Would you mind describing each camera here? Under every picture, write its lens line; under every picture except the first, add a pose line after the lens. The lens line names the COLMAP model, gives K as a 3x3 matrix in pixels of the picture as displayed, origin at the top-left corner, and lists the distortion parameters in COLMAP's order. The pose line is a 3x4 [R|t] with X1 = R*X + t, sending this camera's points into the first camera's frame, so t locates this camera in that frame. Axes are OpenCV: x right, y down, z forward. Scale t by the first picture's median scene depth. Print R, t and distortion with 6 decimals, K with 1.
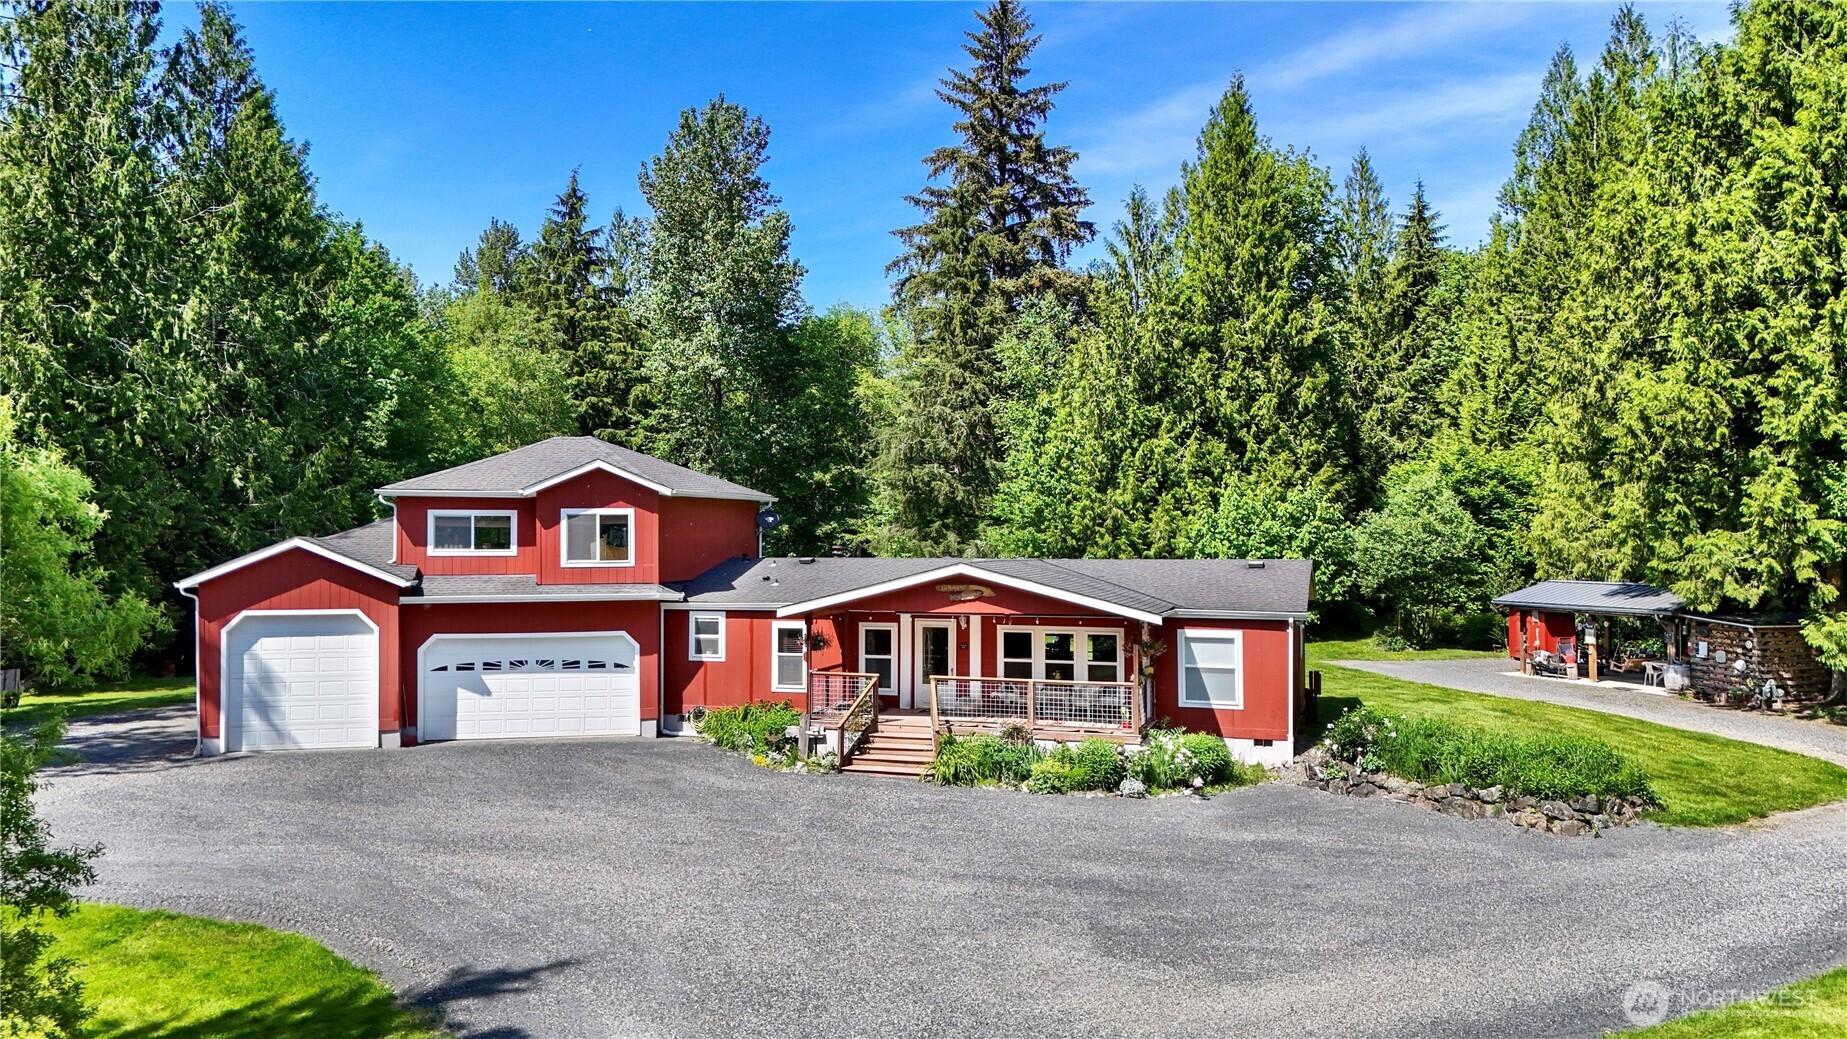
lens RADIAL K [[1344.1, 0, 925.7], [0, 1344.1, 515.8], [0, 0, 1]] dist [0.055688, -0.044897]
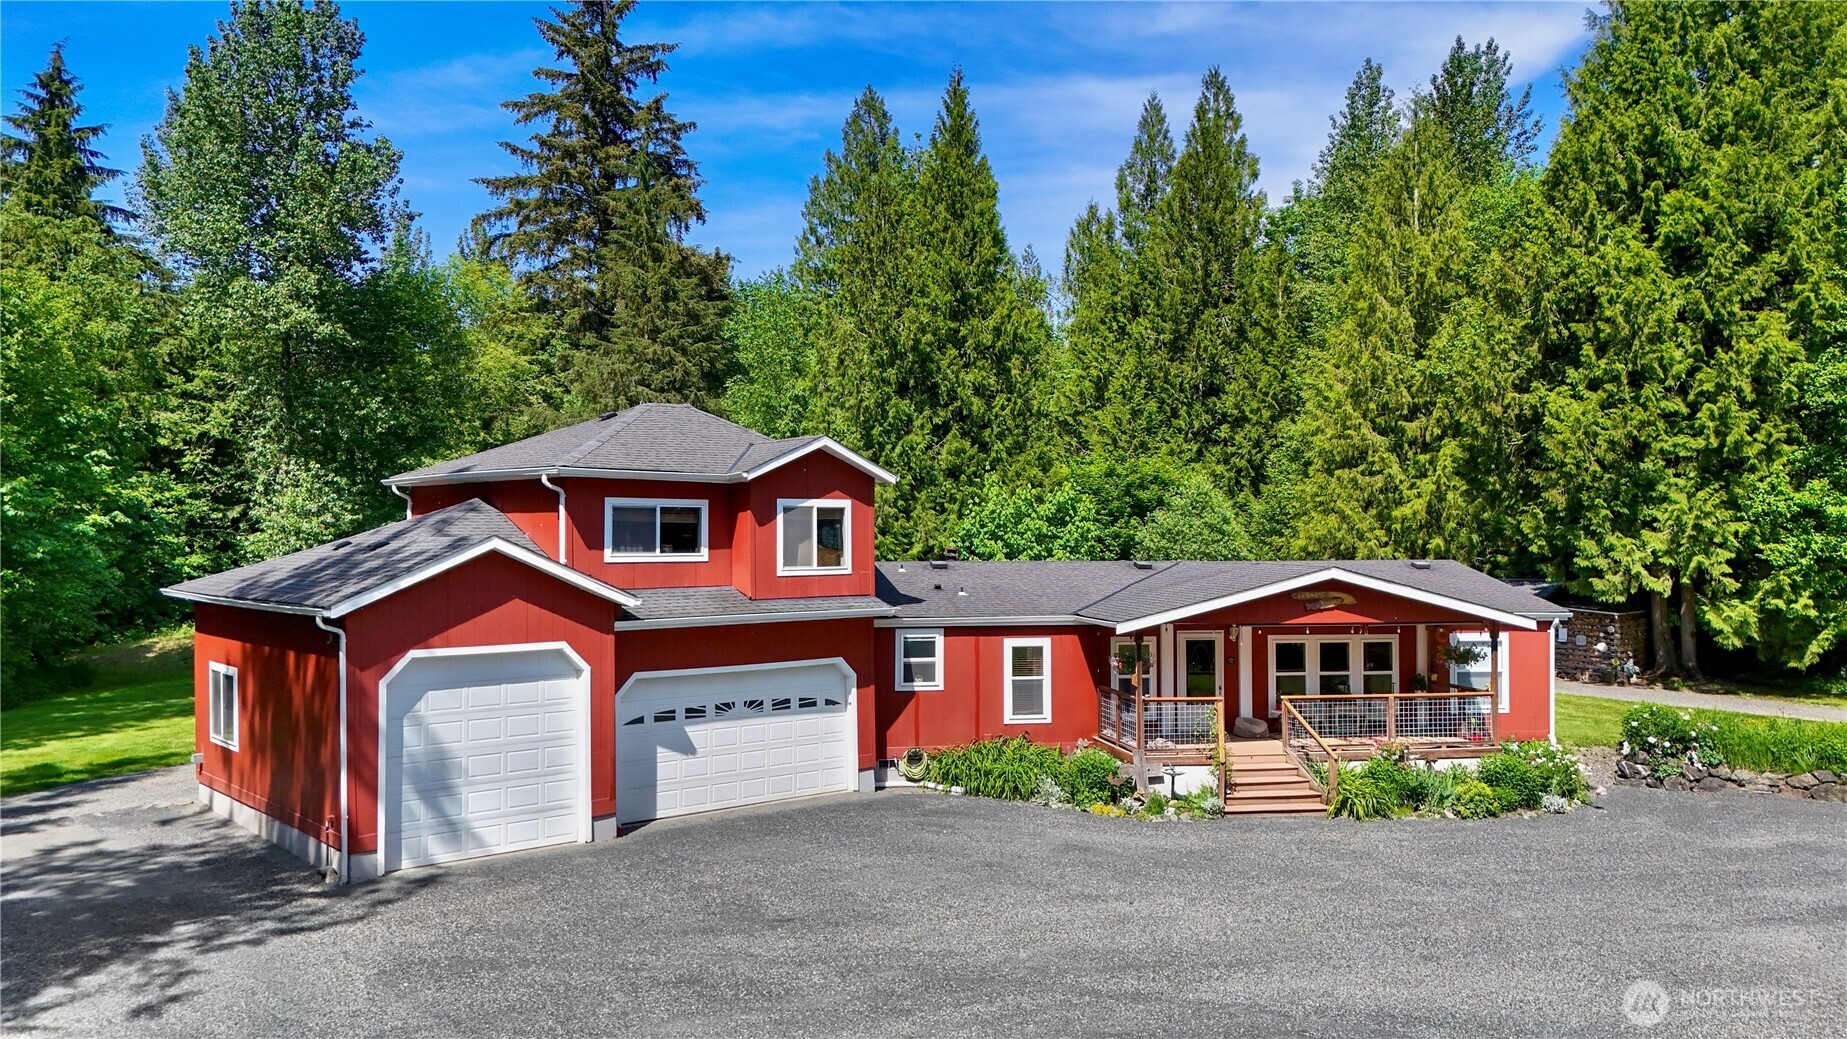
lens RADIAL K [[1344.1, 0, 915.9], [0, 1344.1, 522.6], [0, 0, 1]] dist [0.055688, -0.044897]
pose [[0.879597, 0.006566, 0.475675, -0.556100], [-0.009724, 0.999944, 0.004179, 0.004124], [-0.475621, -0.008301, 0.879611, 0.300574]]
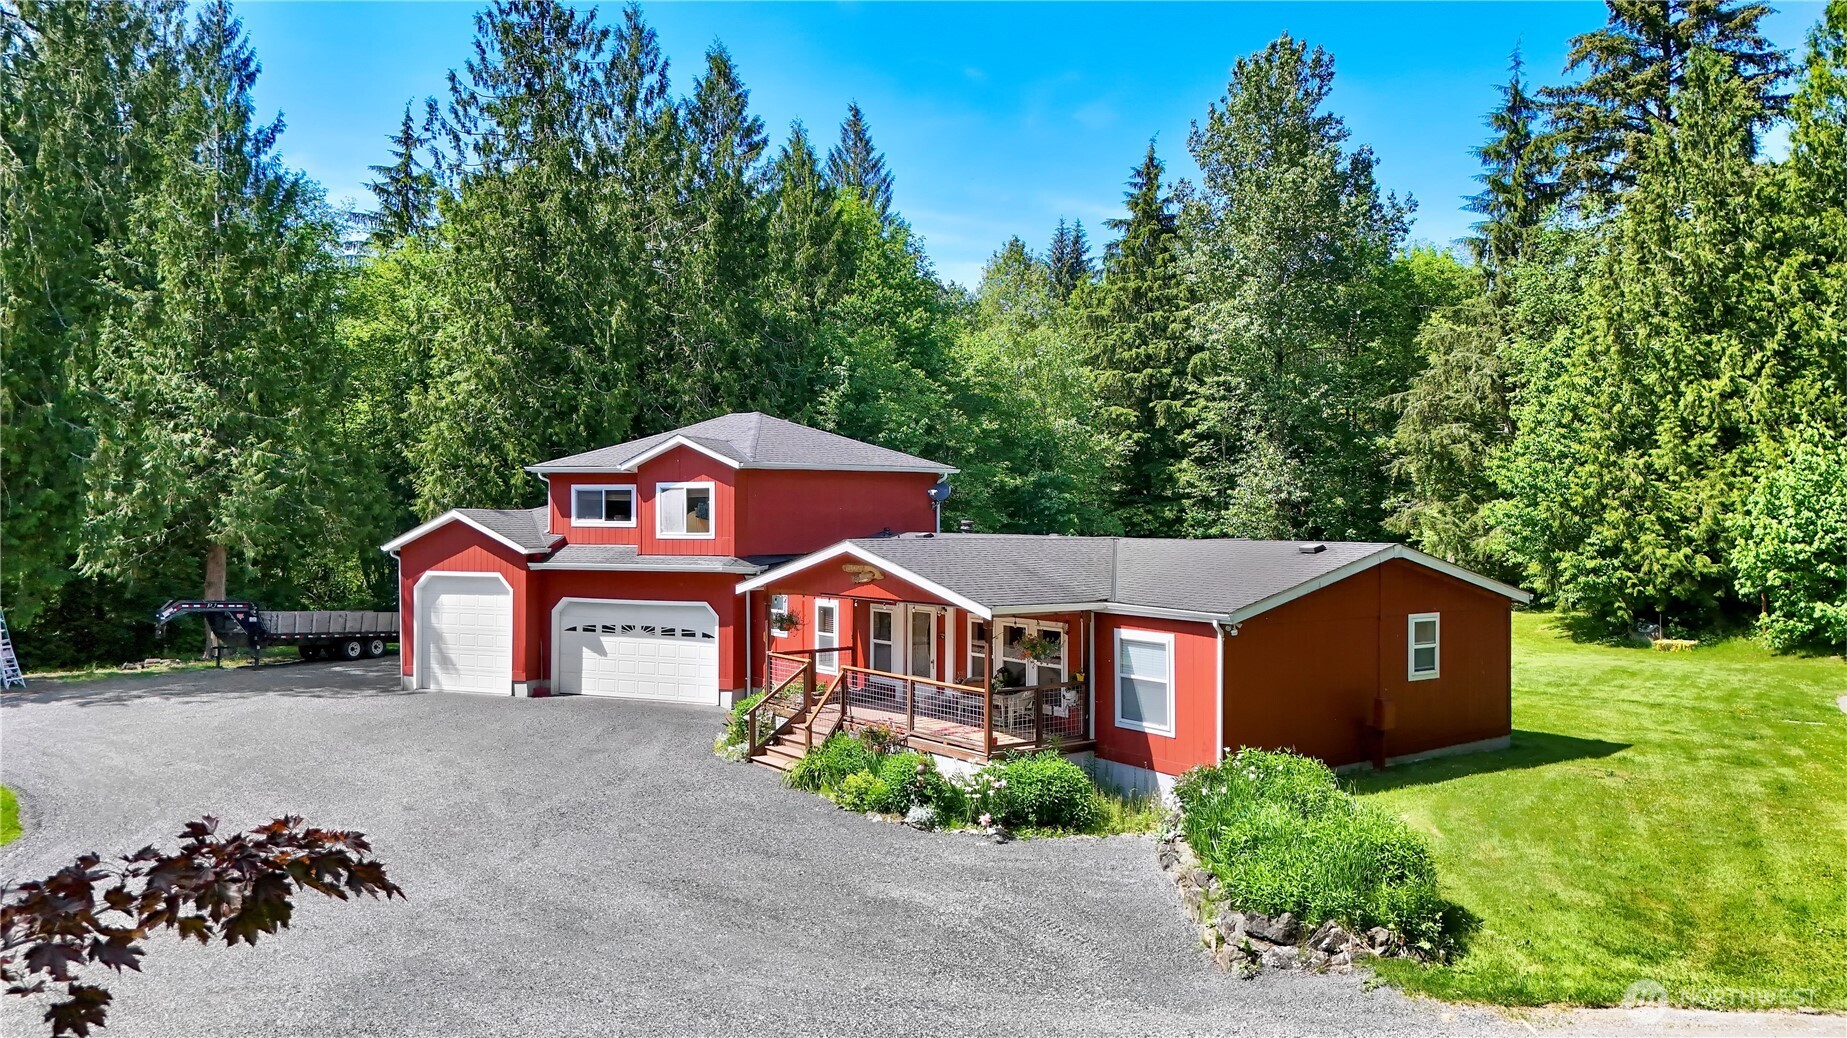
lens RADIAL K [[1344.1, 0, 923.9], [0, 1344.1, 509.1], [0, 0, 1]] dist [0.055688, -0.044897]
pose [[0.811574, 0.001396, -0.584247, 0.505449], [0.006896, 0.999905, 0.011968, 0.004246], [0.584208, -0.013742, 0.811487, 0.272436]]
